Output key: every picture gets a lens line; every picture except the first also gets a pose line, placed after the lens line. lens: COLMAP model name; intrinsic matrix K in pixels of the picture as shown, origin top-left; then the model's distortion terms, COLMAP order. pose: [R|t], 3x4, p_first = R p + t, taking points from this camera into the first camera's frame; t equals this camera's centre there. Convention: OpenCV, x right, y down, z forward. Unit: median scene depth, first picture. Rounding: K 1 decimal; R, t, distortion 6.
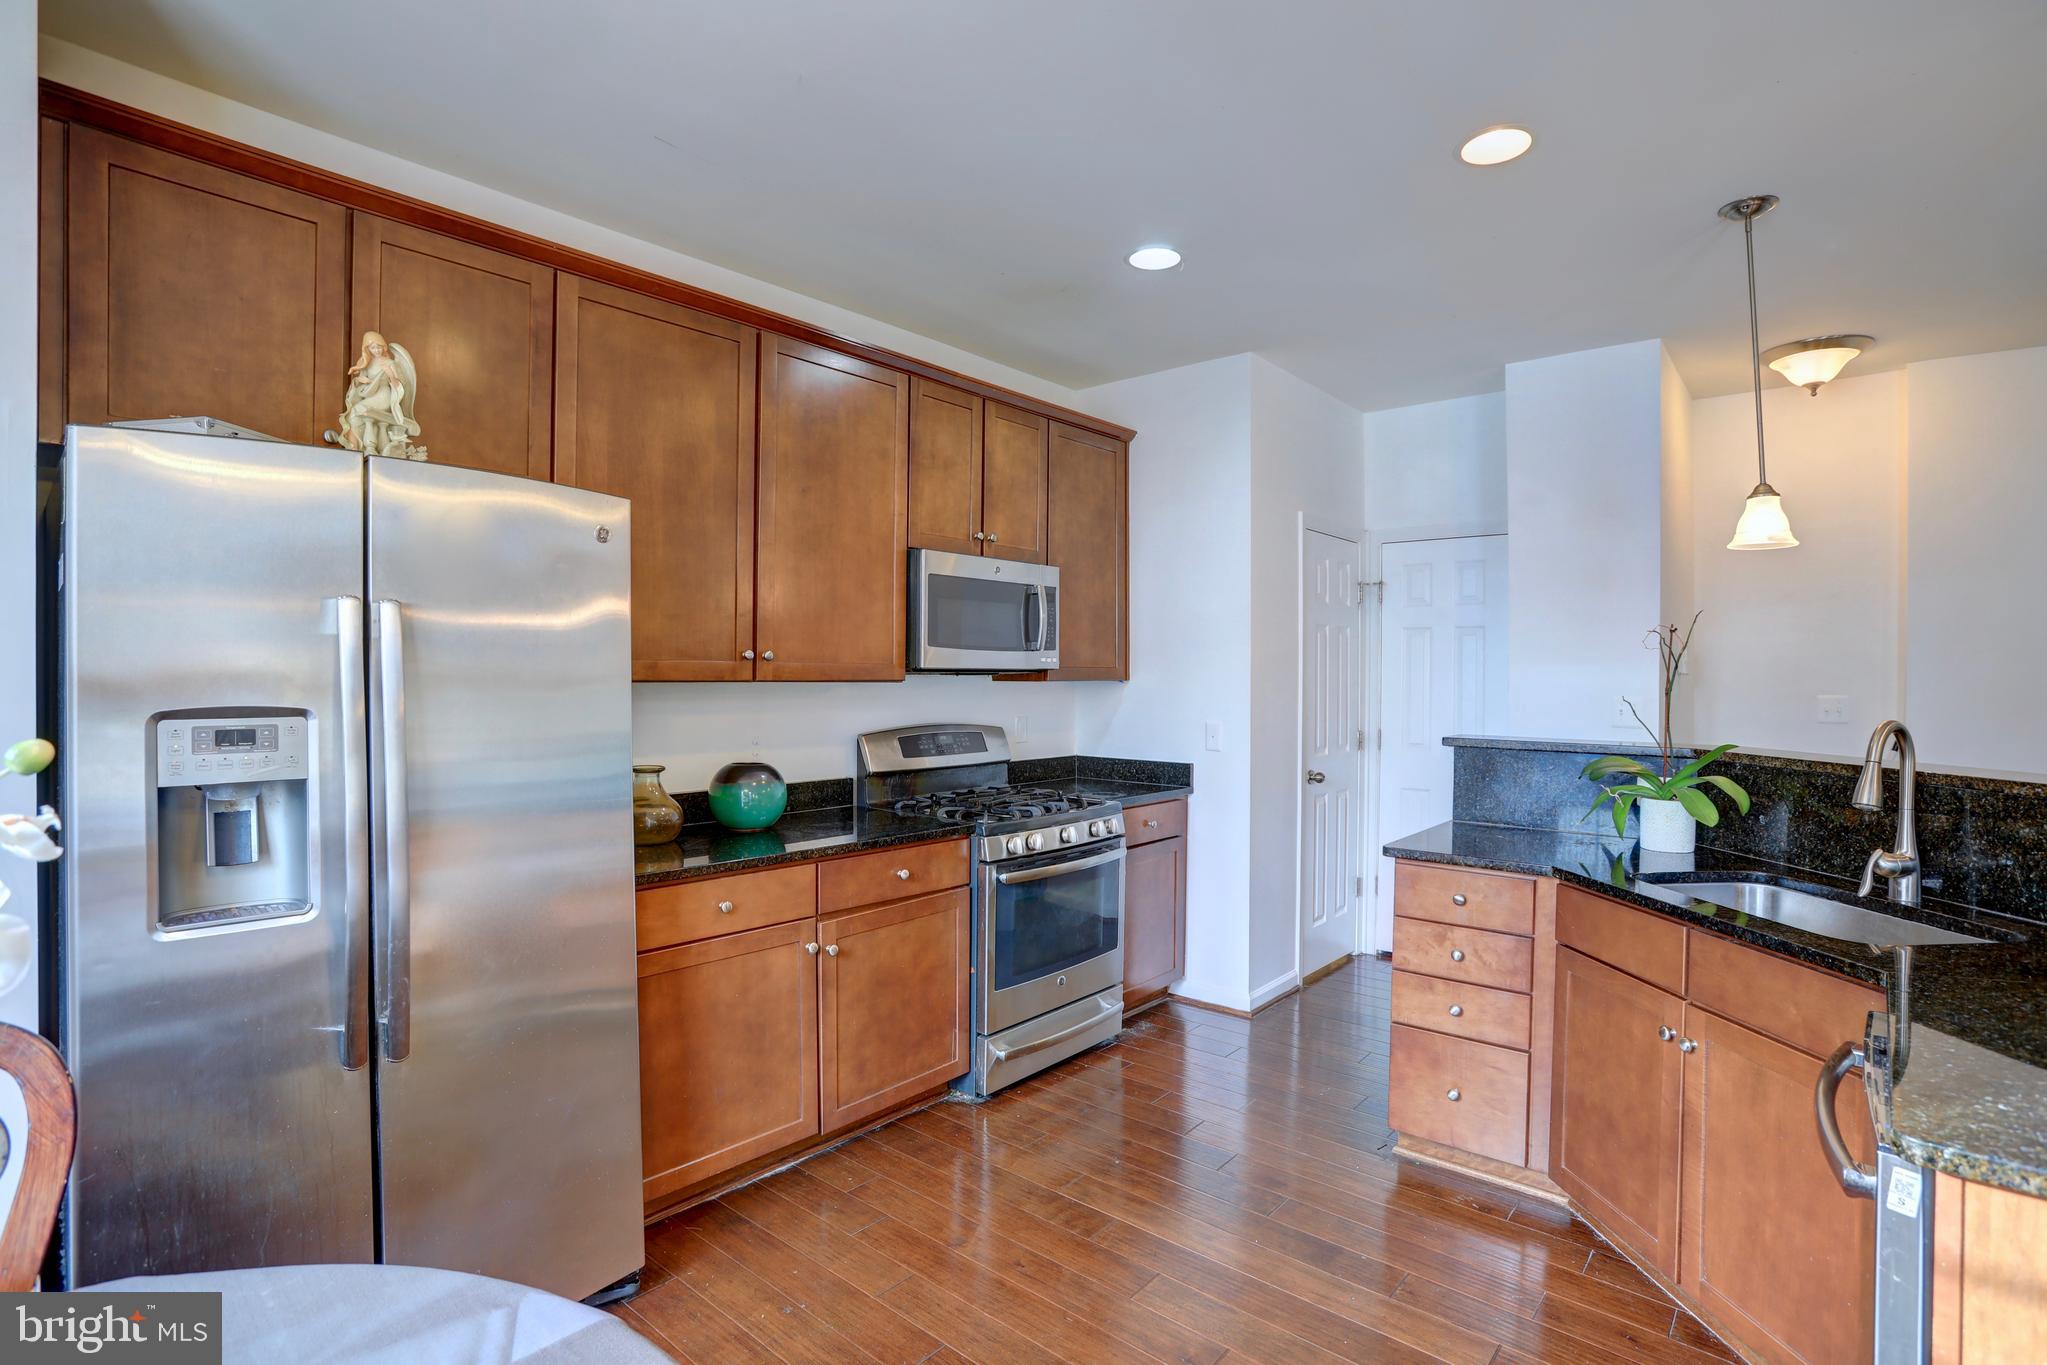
lens RADIAL K [[986.8, 0, 1022.9], [0, 986.8, 680.9], [0, 0, 1]] dist [-0.041071, 0.008580]
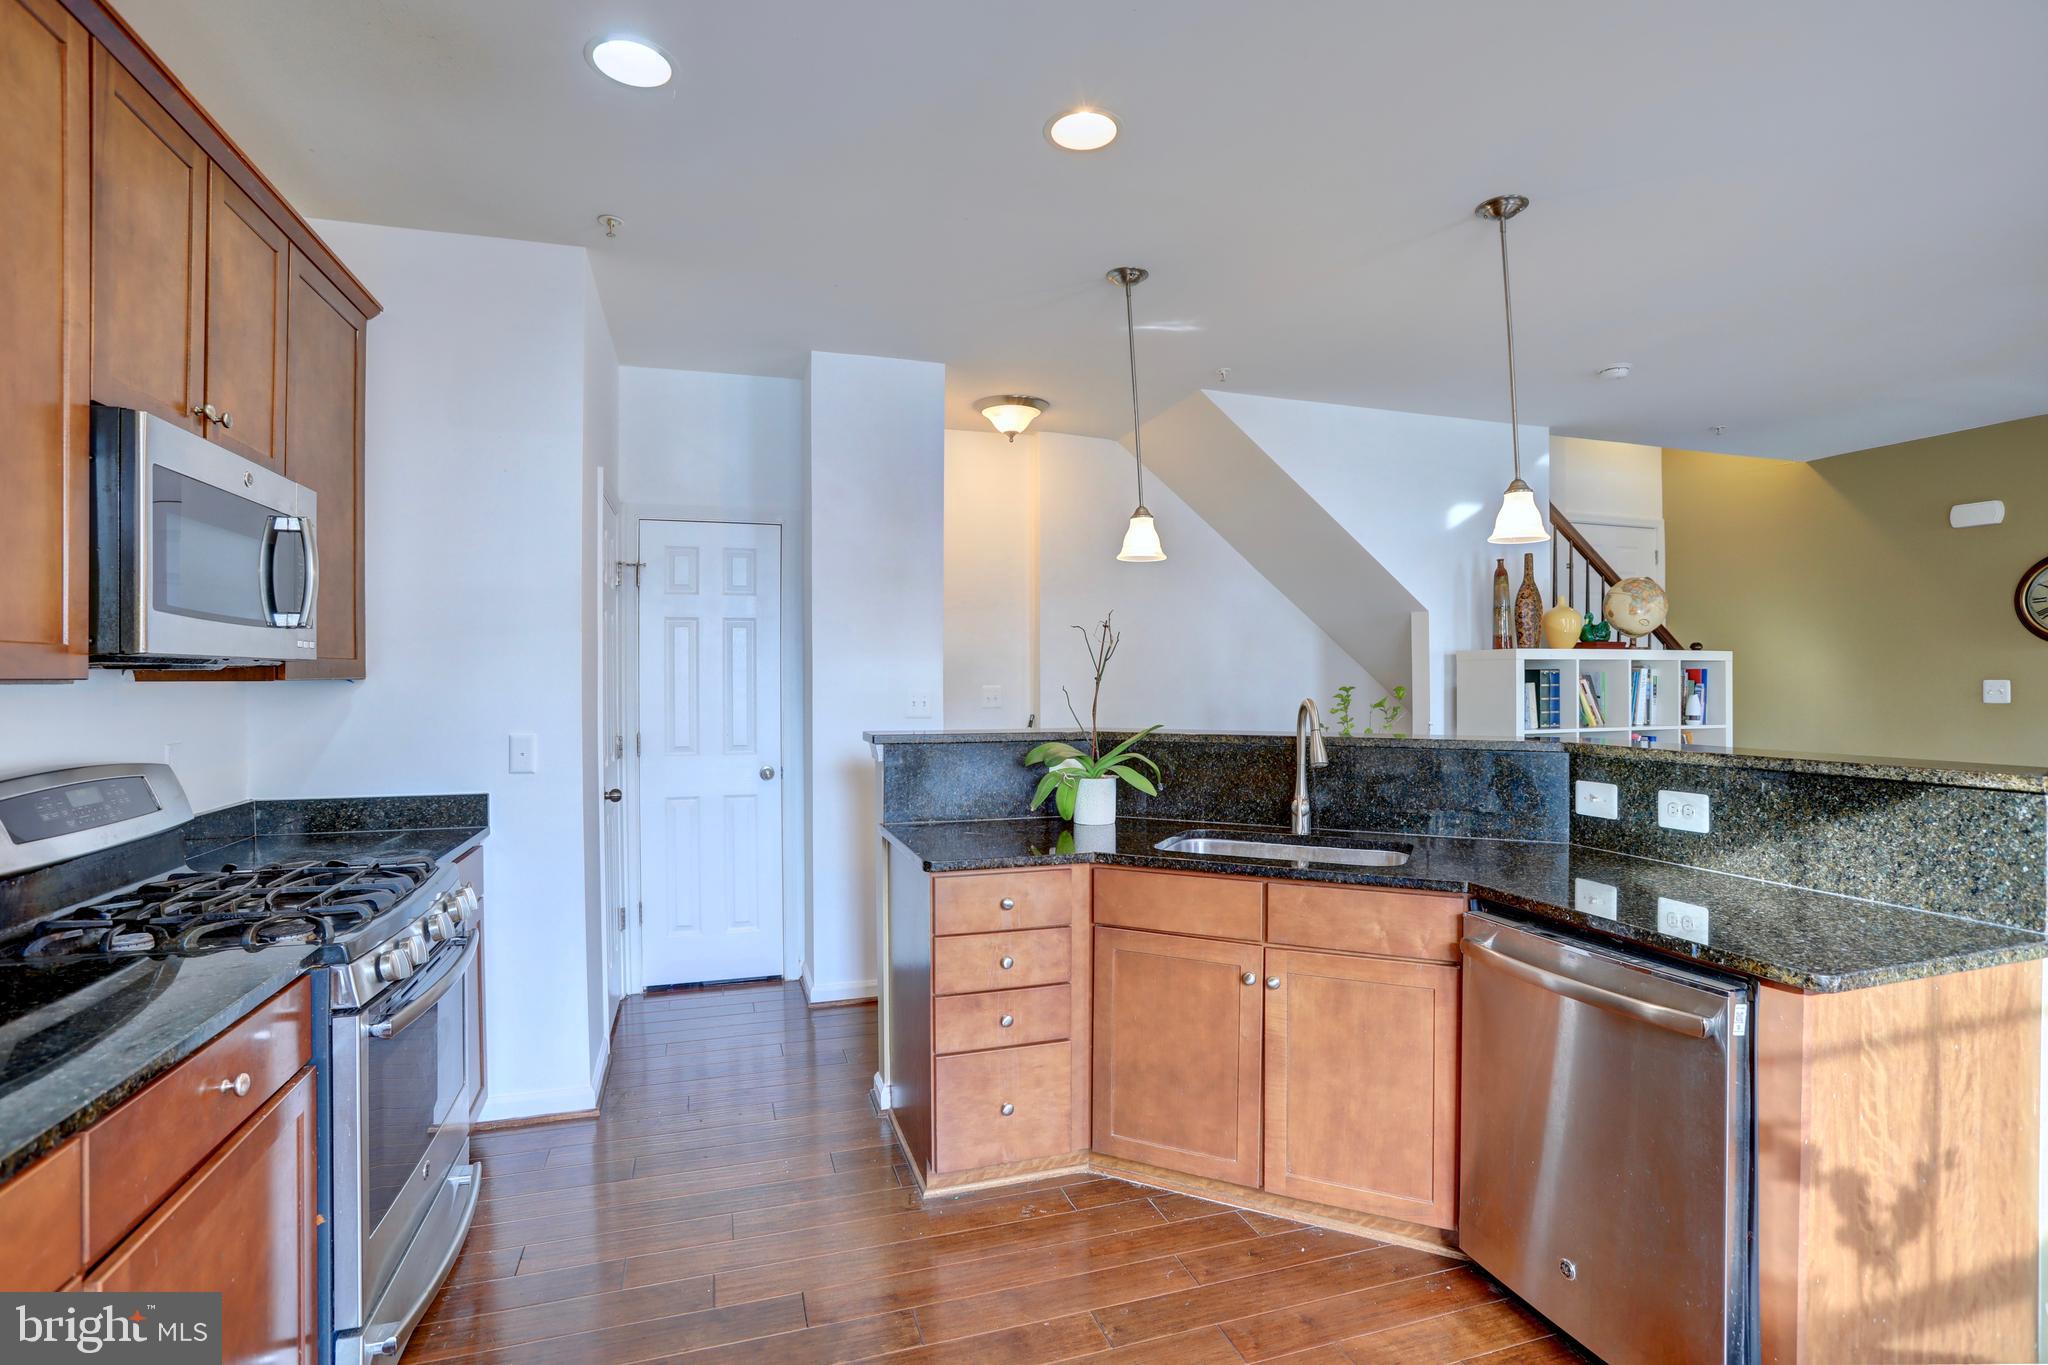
lens RADIAL K [[987.3, 0, 1021.9], [0, 987.3, 682.3], [0, 0, 1]] dist [-0.041071, 0.008580]
pose [[0.517584, -0.011639, 0.855554, -0.313662], [0.010591, 0.999918, 0.007196, 0.001944], [-0.855567, 0.005336, 0.517664, 0.421752]]
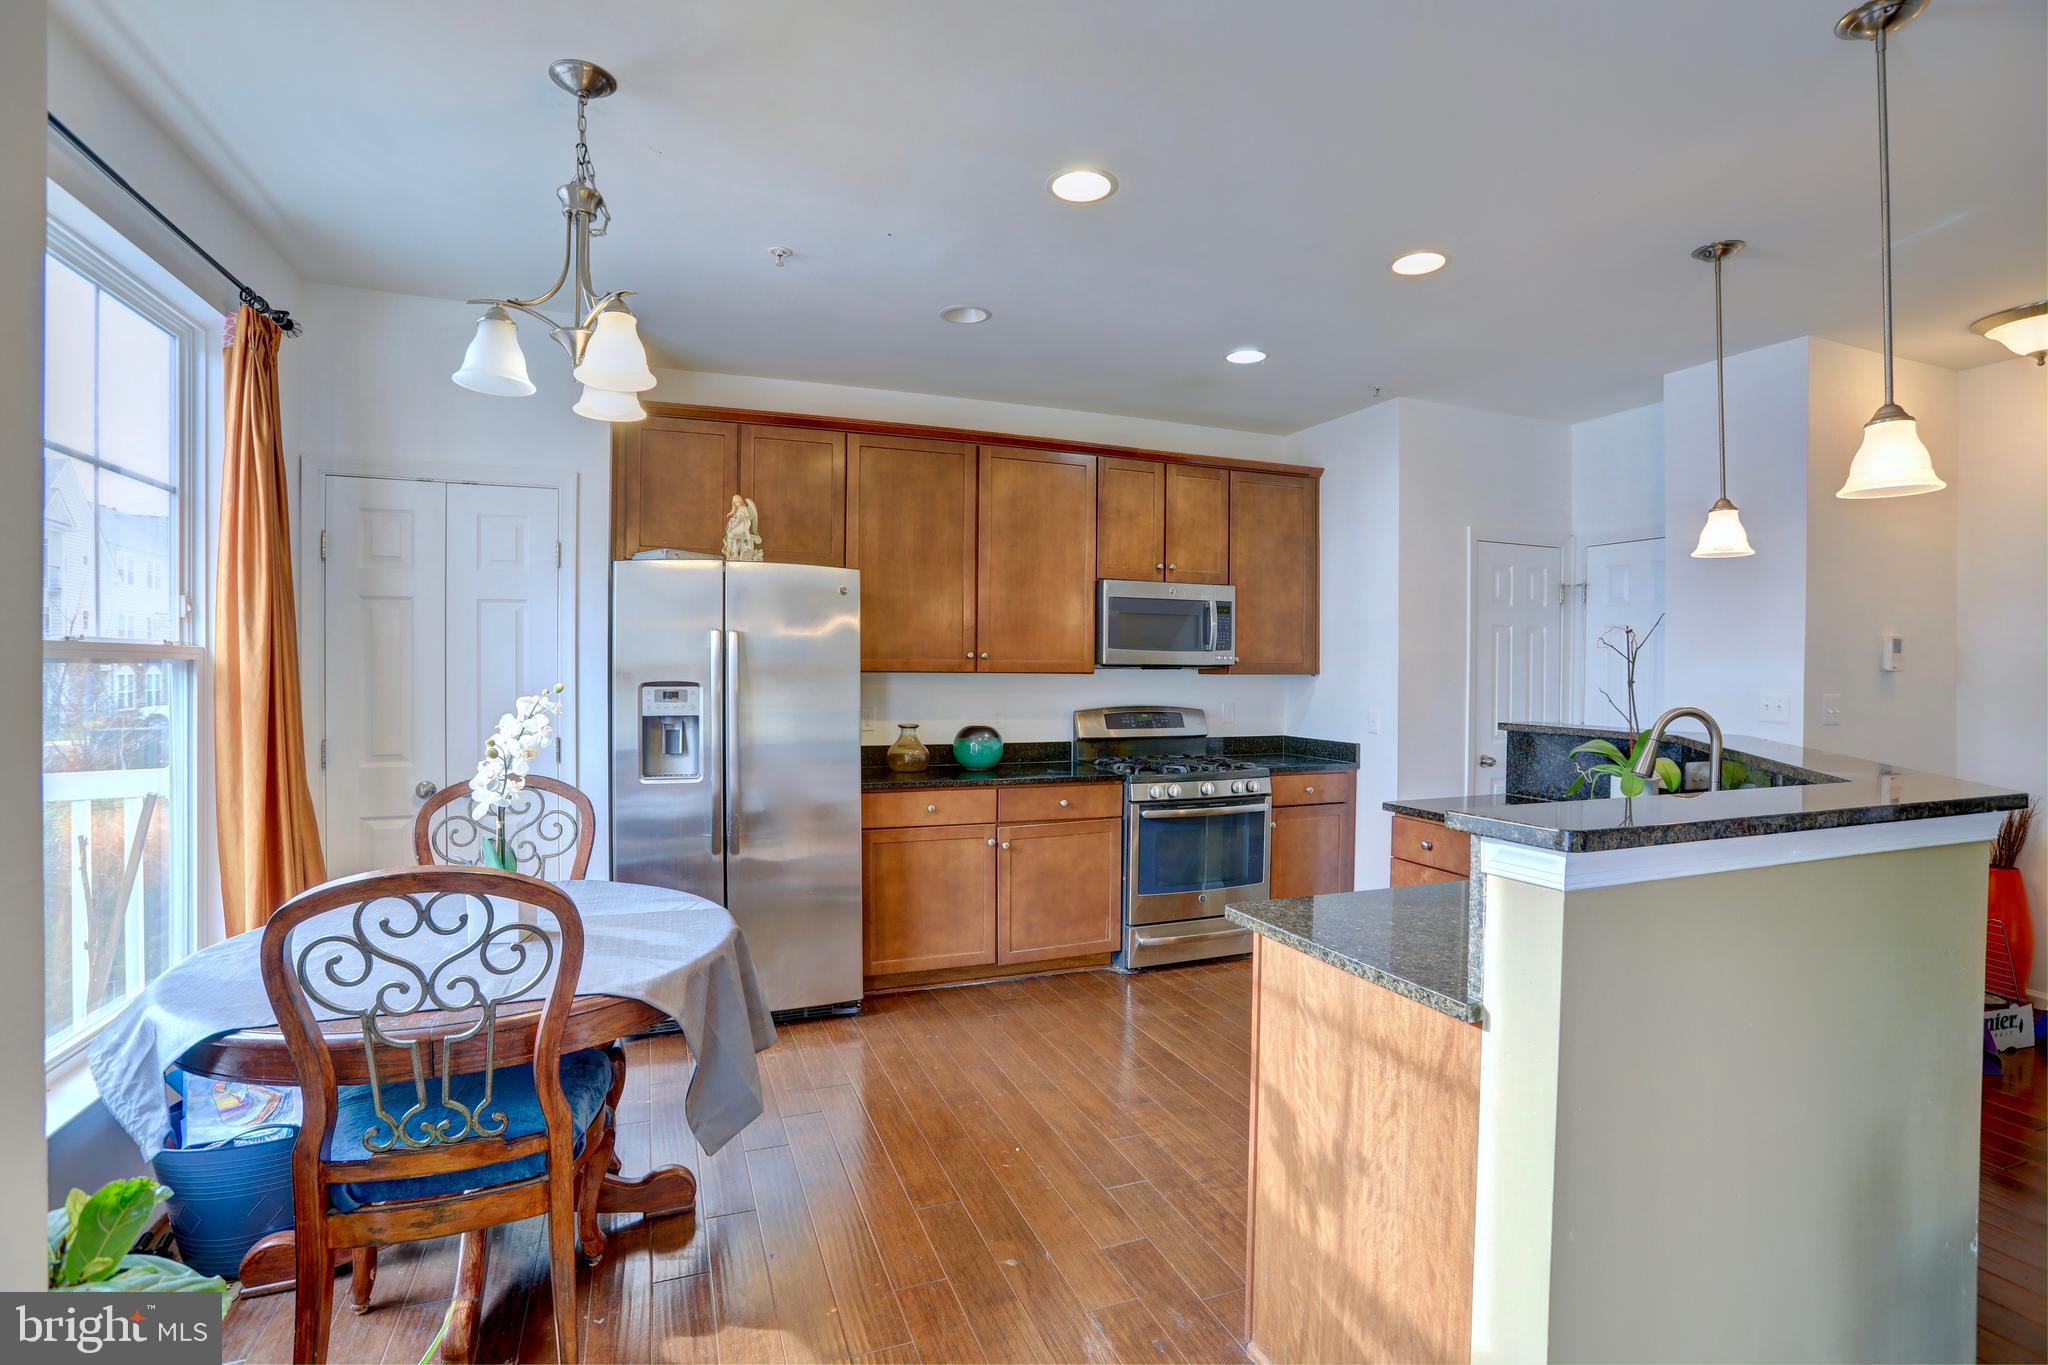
lens RADIAL K [[959.8, 0, 1026.0], [0, 959.8, 679.5], [0, 0, 1]] dist [-0.017213, 0.004789]
pose [[0.889499, 0.007594, -0.456873, 0.473226], [-0.006649, 0.999971, 0.003675, 0.005270], [0.456888, -0.000231, 0.889524, -0.299947]]
